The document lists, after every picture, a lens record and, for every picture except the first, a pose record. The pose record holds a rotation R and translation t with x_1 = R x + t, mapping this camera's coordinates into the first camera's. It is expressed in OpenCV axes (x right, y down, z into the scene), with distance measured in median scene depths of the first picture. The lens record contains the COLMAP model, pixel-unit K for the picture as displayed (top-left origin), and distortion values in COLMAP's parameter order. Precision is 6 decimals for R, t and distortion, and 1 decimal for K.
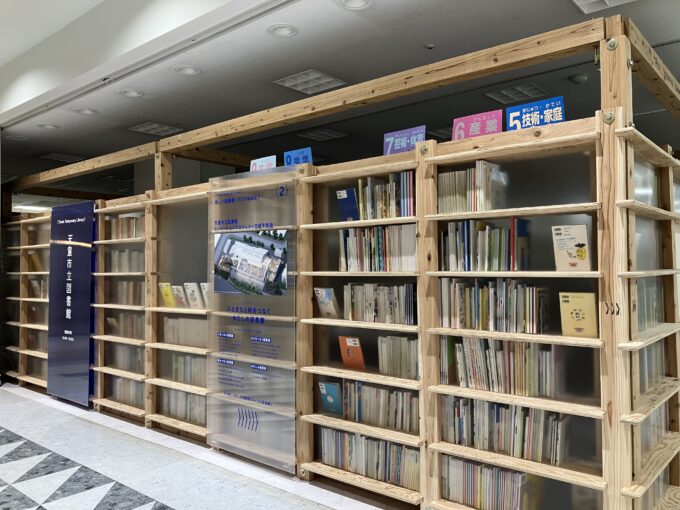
lens RADIAL K [[538.9, 0, 340.0], [0, 538.9, 255.0], [0, 0, 1]] dist [0.036491, -0.013658]
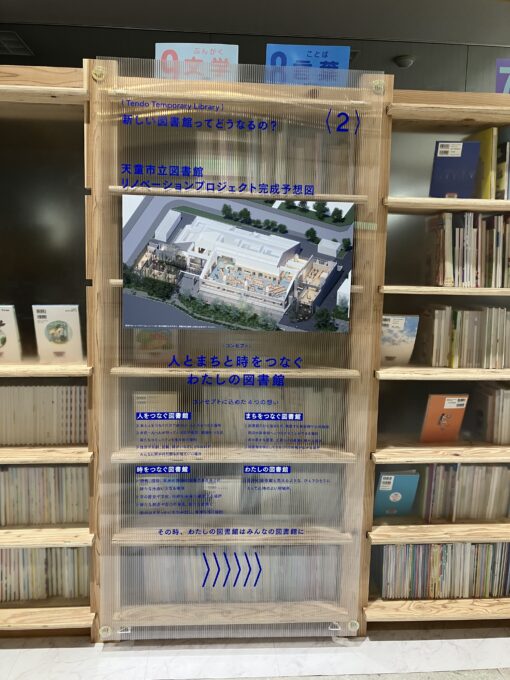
lens RADIAL K [[538.9, 0, 254.2], [0, 538.9, 351.1], [0, 0, 1]] dist [0.036491, -0.013658]
pose [[0.724473, -0.069657, 0.685774, -0.515454], [-0.038743, 0.989193, 0.141407, 0.022637], [-0.688213, -0.129014, 0.713945, 0.661244]]
